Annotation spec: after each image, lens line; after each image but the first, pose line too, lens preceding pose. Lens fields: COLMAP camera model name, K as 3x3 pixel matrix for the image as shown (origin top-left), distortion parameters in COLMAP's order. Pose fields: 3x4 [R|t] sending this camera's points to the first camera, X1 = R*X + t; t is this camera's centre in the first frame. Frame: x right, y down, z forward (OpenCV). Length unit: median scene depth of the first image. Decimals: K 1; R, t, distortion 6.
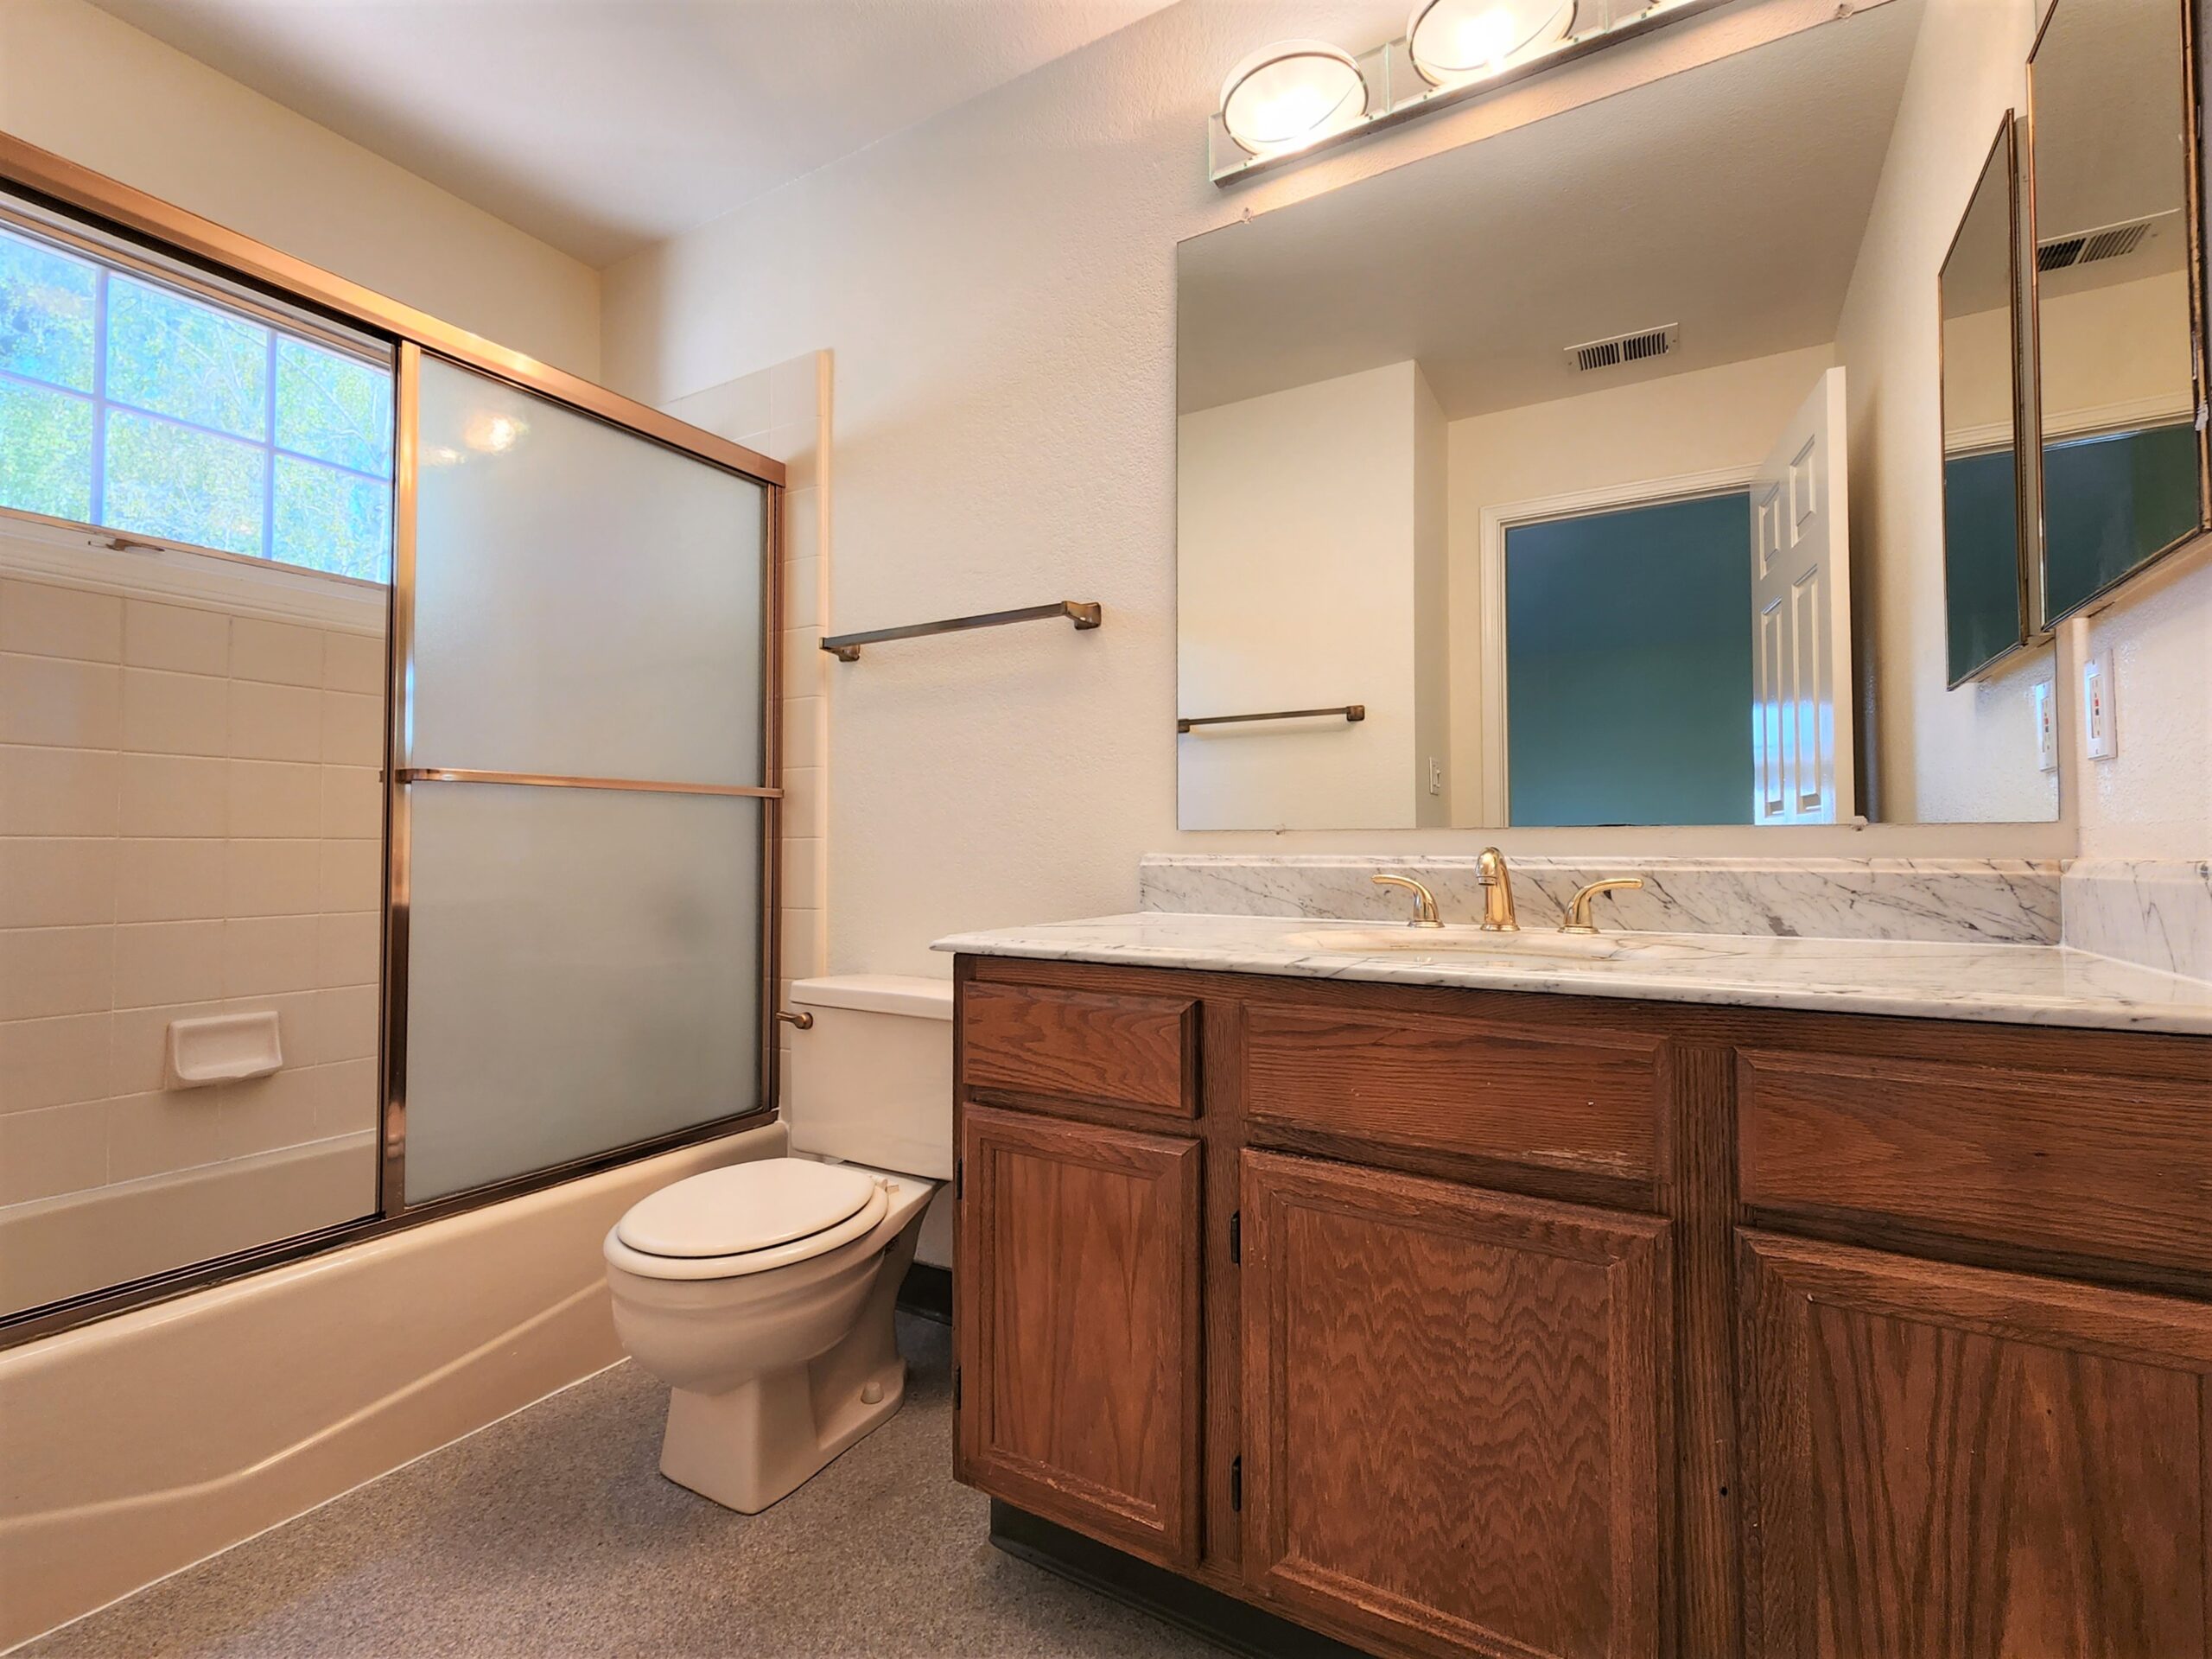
lens RADIAL K [[954.5, 0, 1102.5], [0, 954.5, 827.9], [0, 0, 1]] dist [-0.001935, 0.000039]
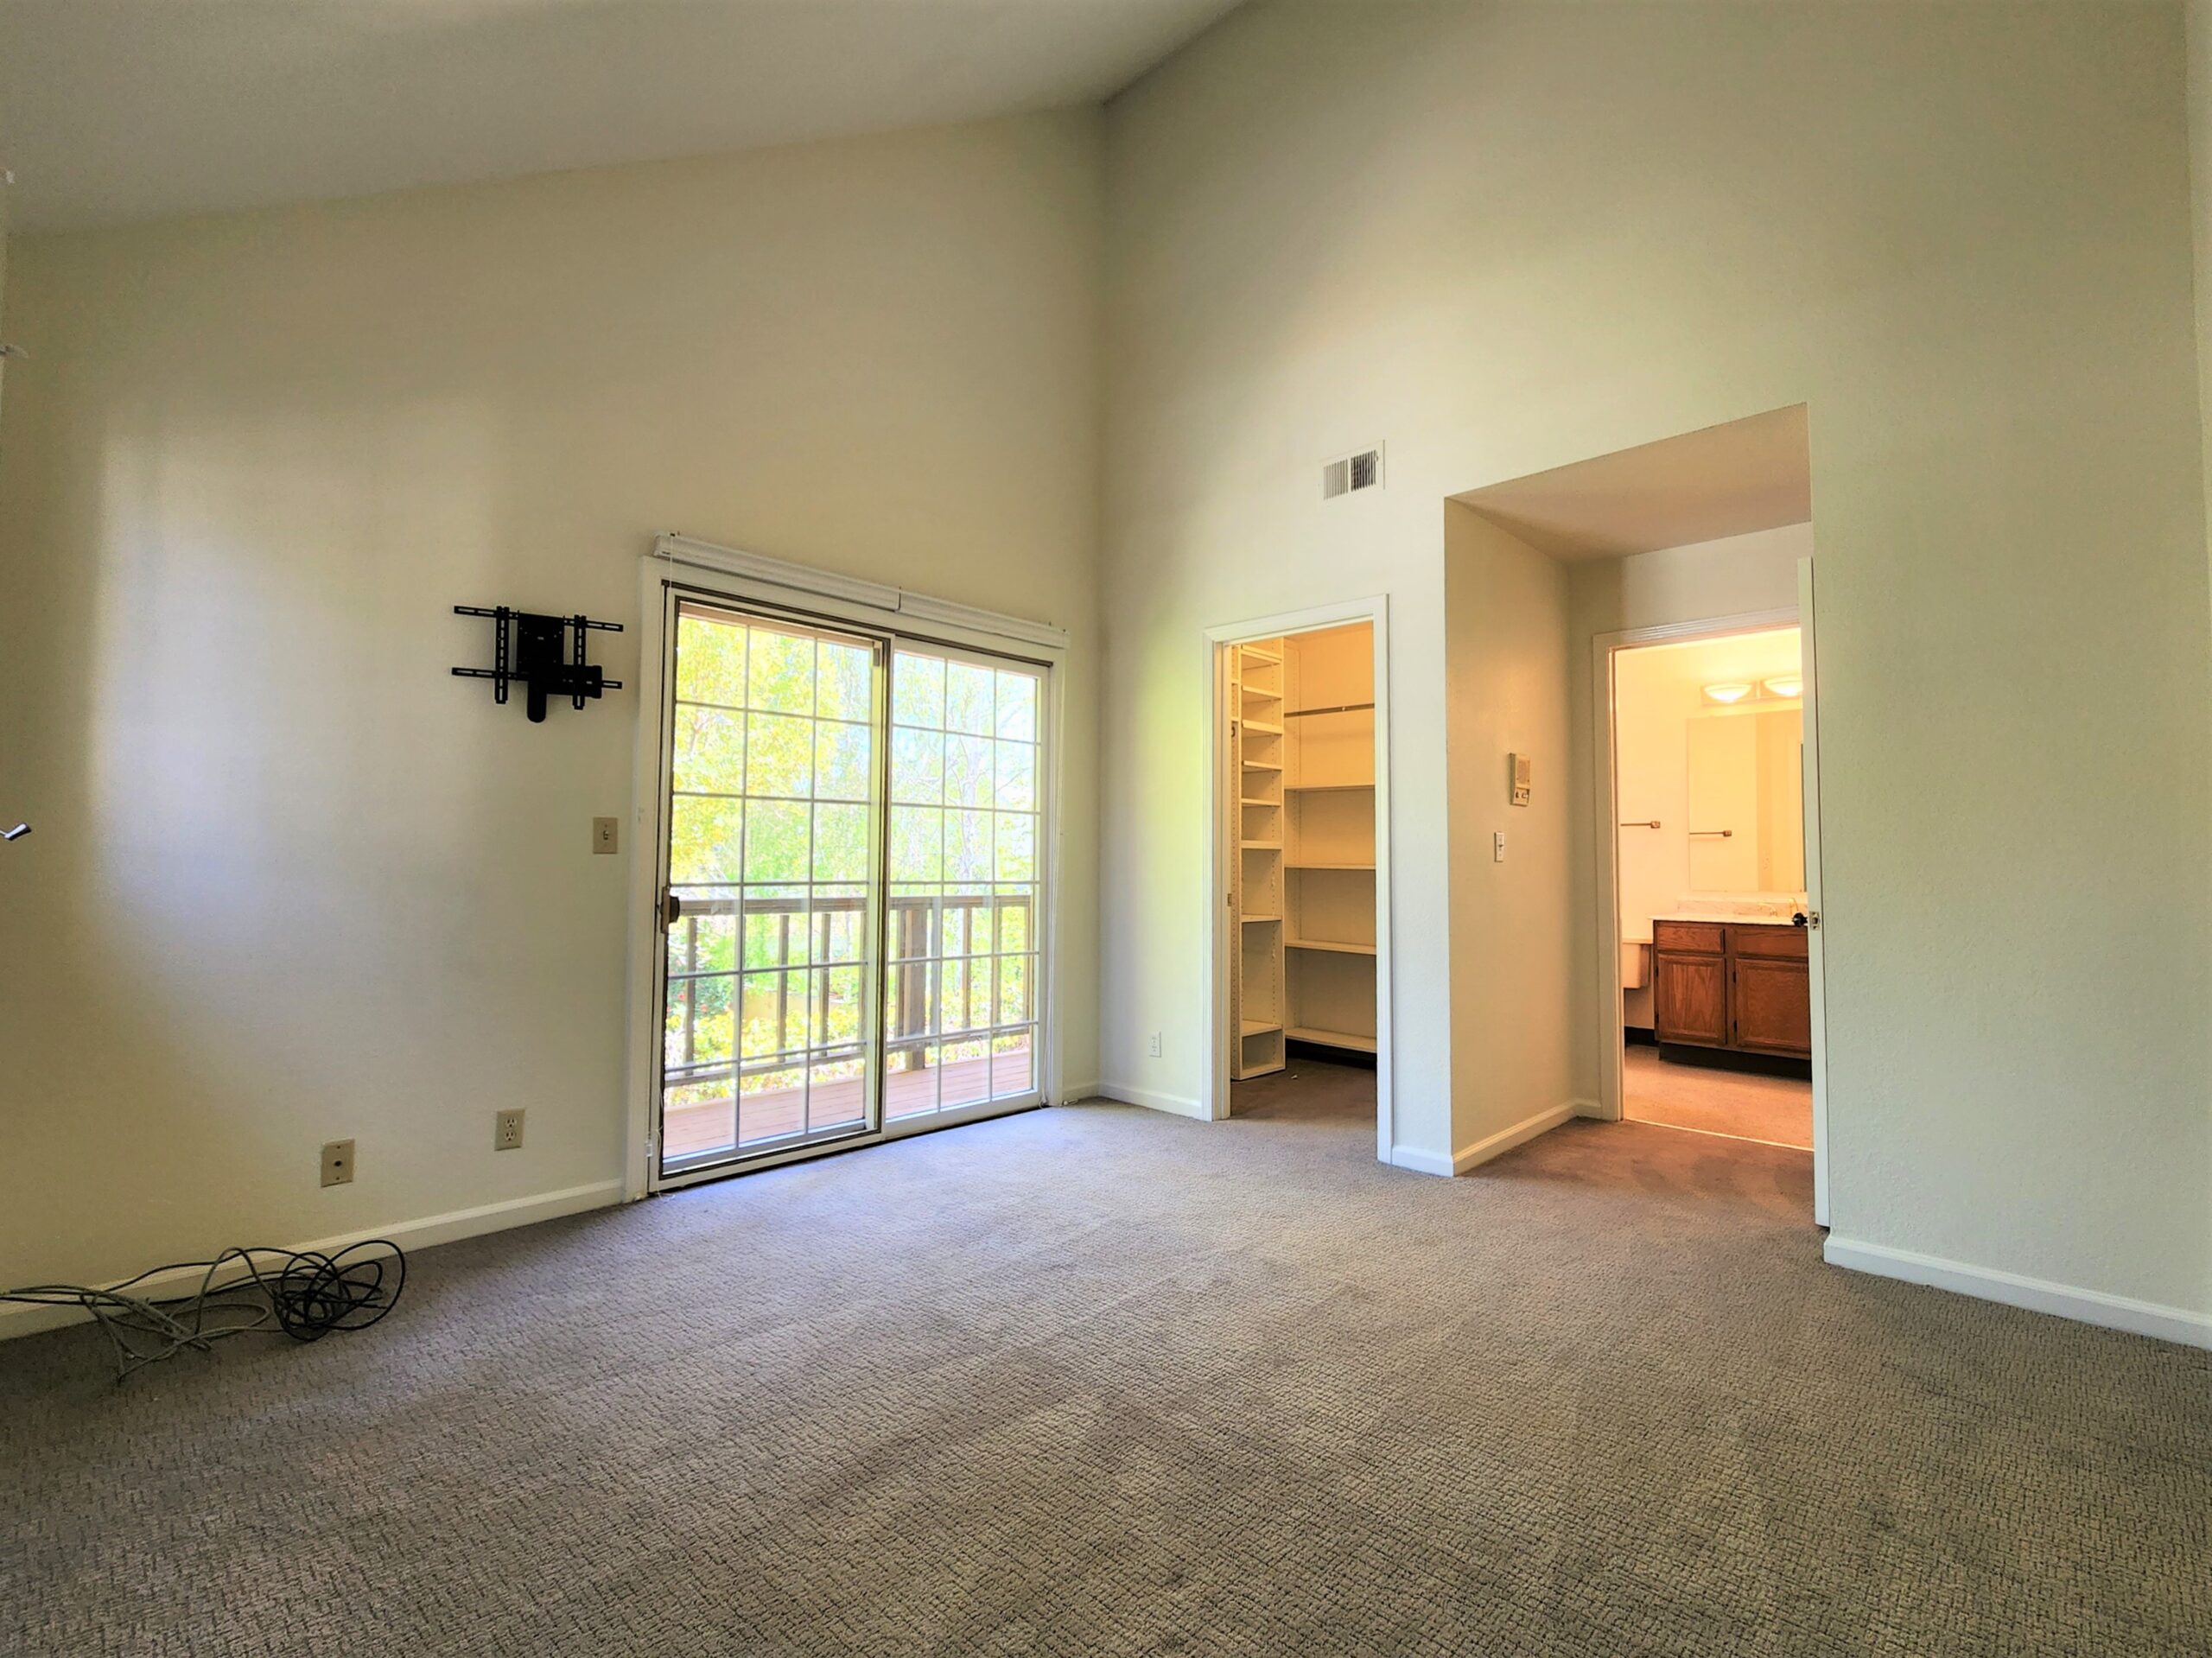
lens RADIAL K [[954.4, 0, 1111.6], [0, 954.4, 828.5], [0, 0, 1]] dist [-0.001935, 0.000039]
pose [[0.970774, -0.008844, -0.239831, -1.741010], [0.003804, 0.999762, -0.021467, -0.239376], [0.239964, 0.019927, 0.970577, -4.443752]]
